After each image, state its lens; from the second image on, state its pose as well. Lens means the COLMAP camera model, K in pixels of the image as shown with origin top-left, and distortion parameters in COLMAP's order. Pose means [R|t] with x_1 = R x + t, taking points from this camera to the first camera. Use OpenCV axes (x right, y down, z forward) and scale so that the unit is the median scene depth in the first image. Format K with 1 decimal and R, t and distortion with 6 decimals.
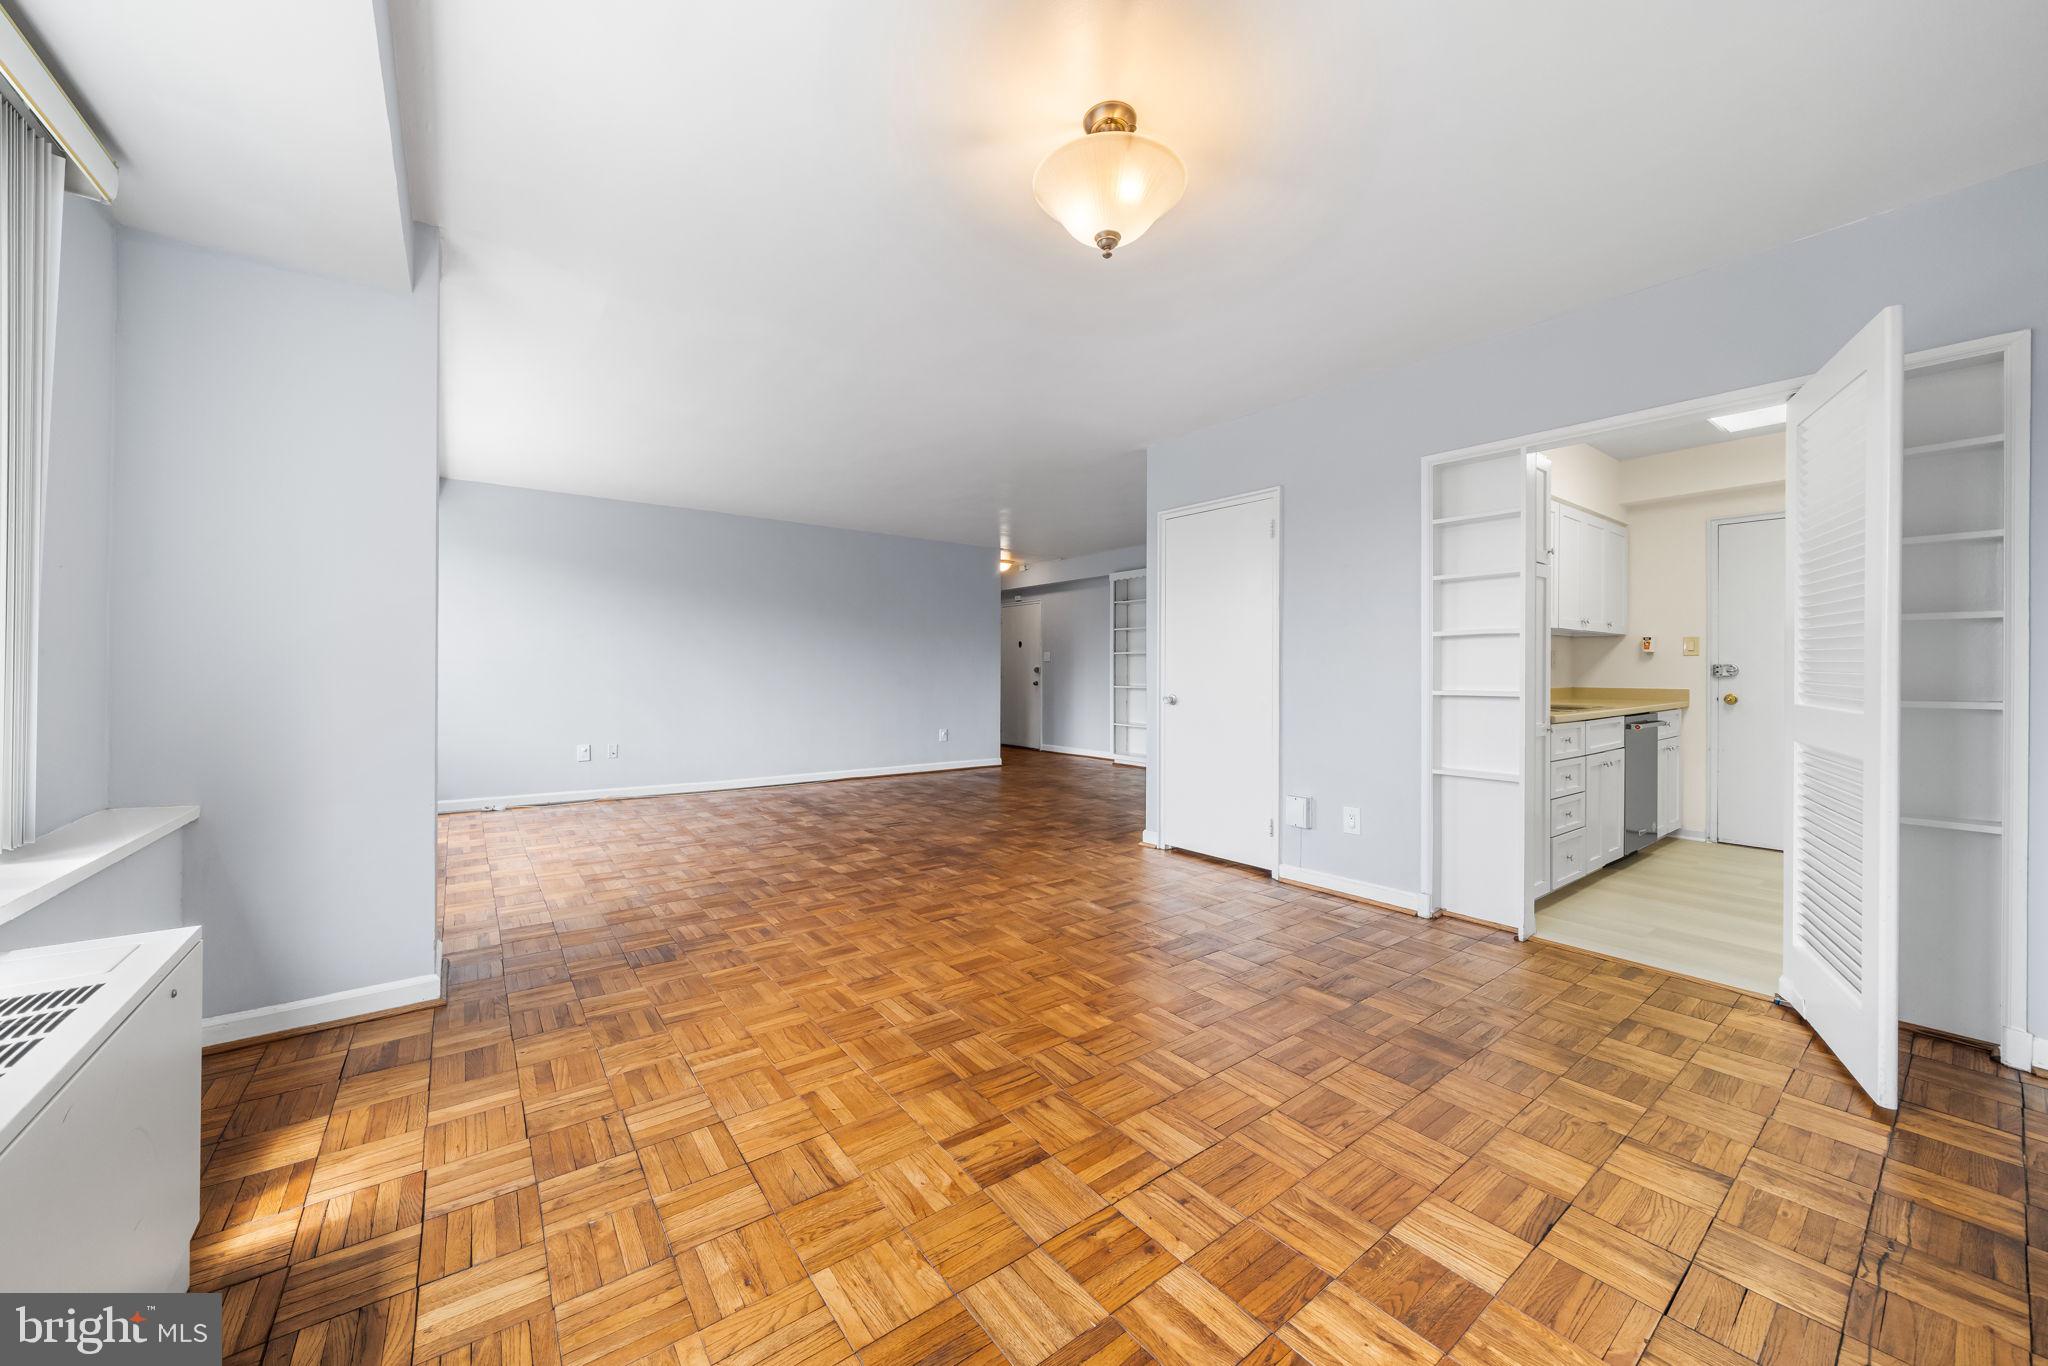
lens RADIAL K [[747.5, 0, 1018.0], [0, 747.5, 664.0], [0, 0, 1]] dist [-0.003661, -0.000111]
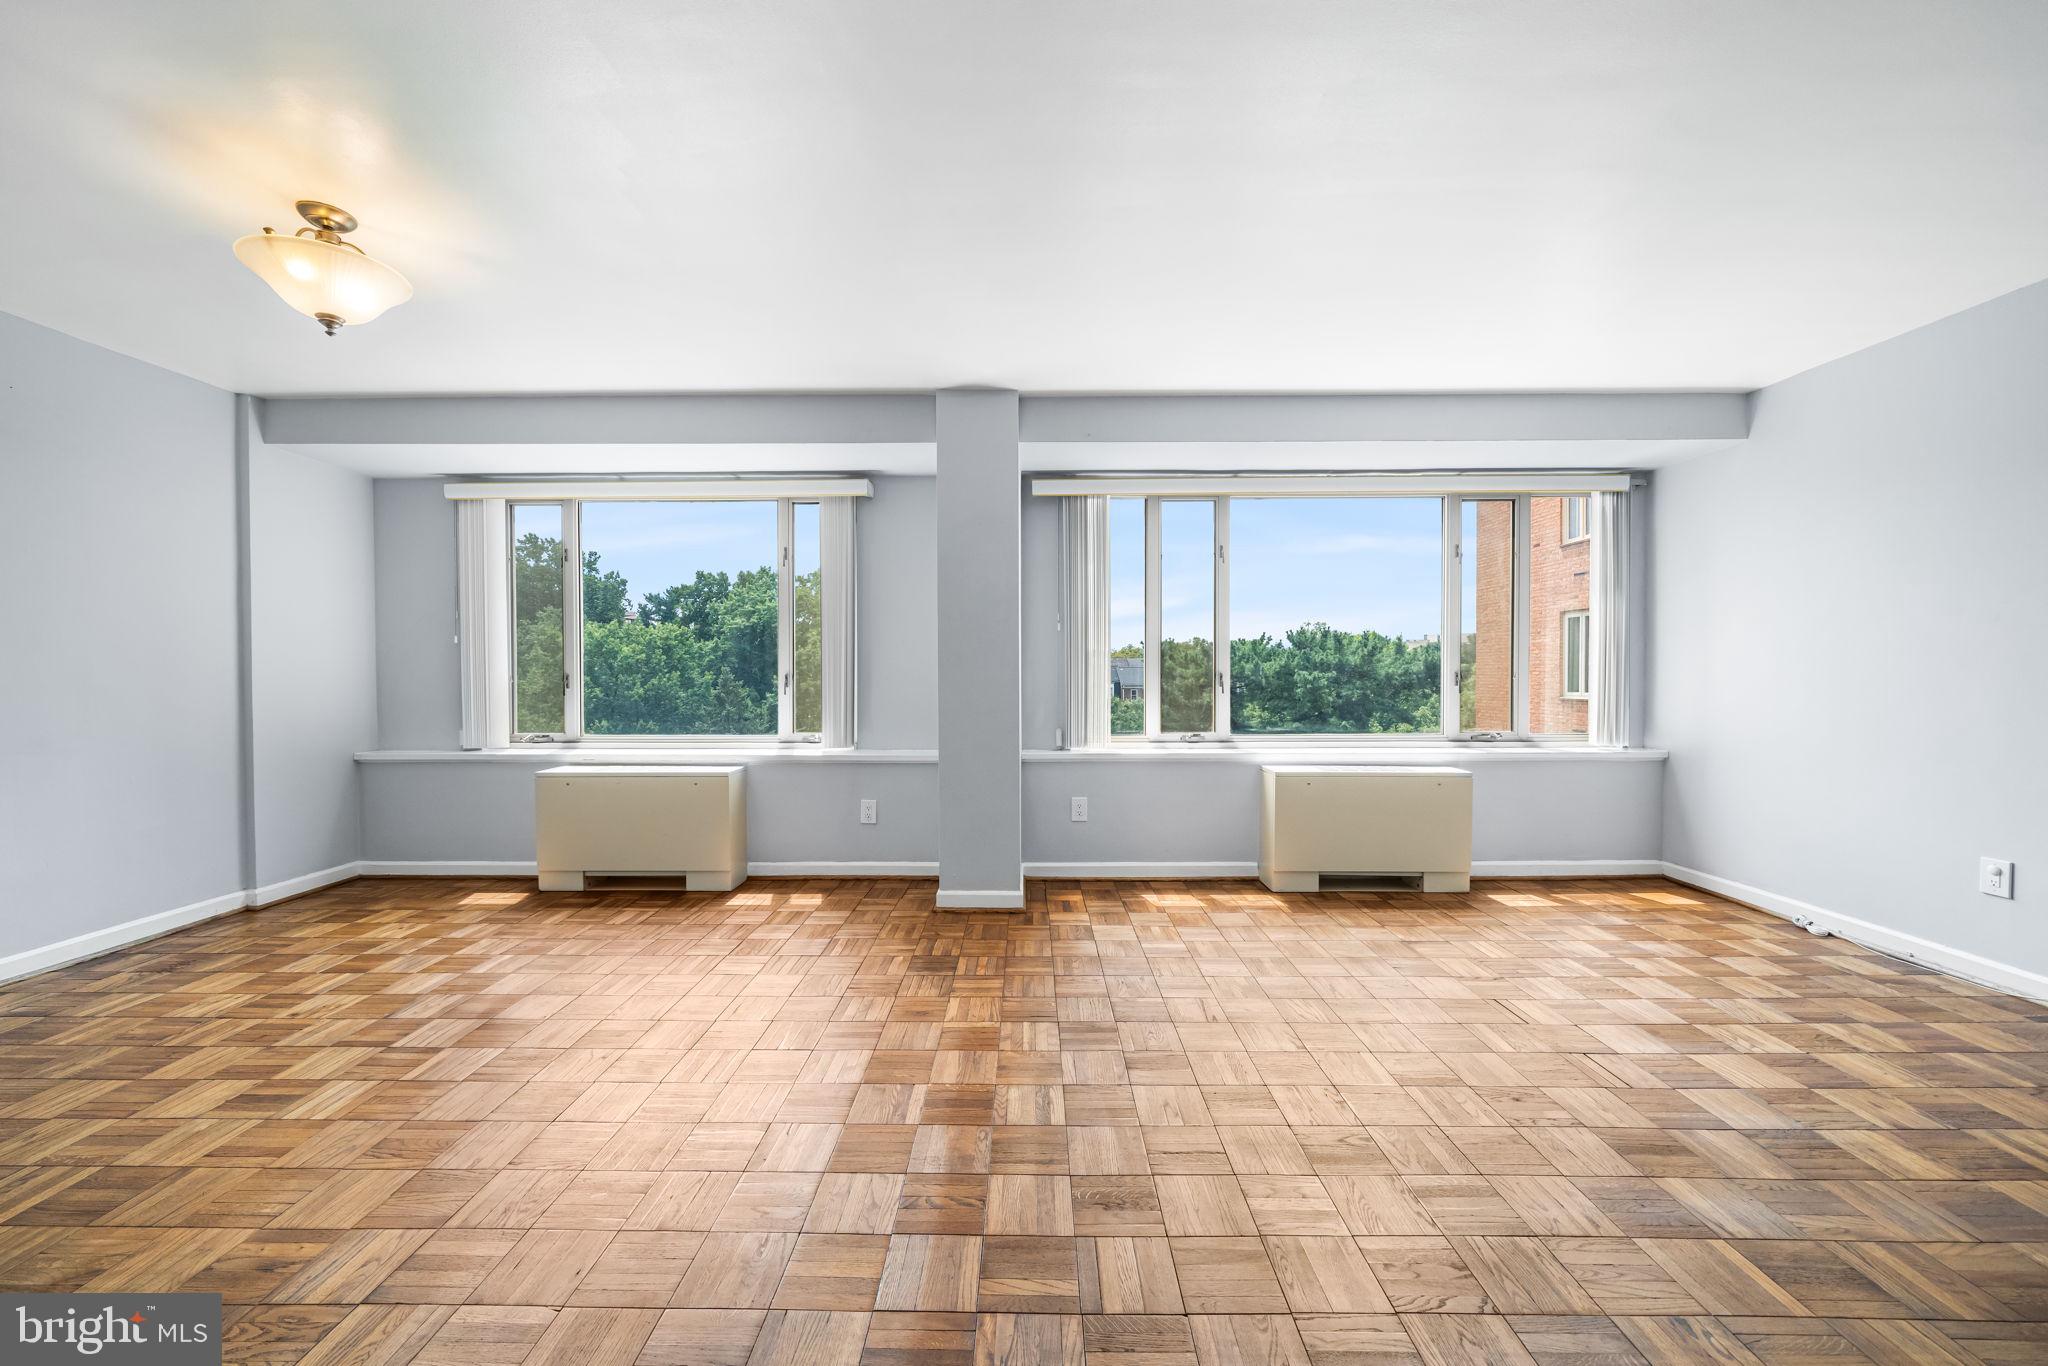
lens RADIAL K [[747.5, 0, 1027.5], [0, 747.5, 690.4], [0, 0, 1]] dist [-0.003661, -0.000111]
pose [[-0.602417, 0.015643, -0.798028, 0.217294], [0.005764, 0.999867, 0.015248, -0.006815], [0.798160, 0.004586, -0.602427, 1.443861]]
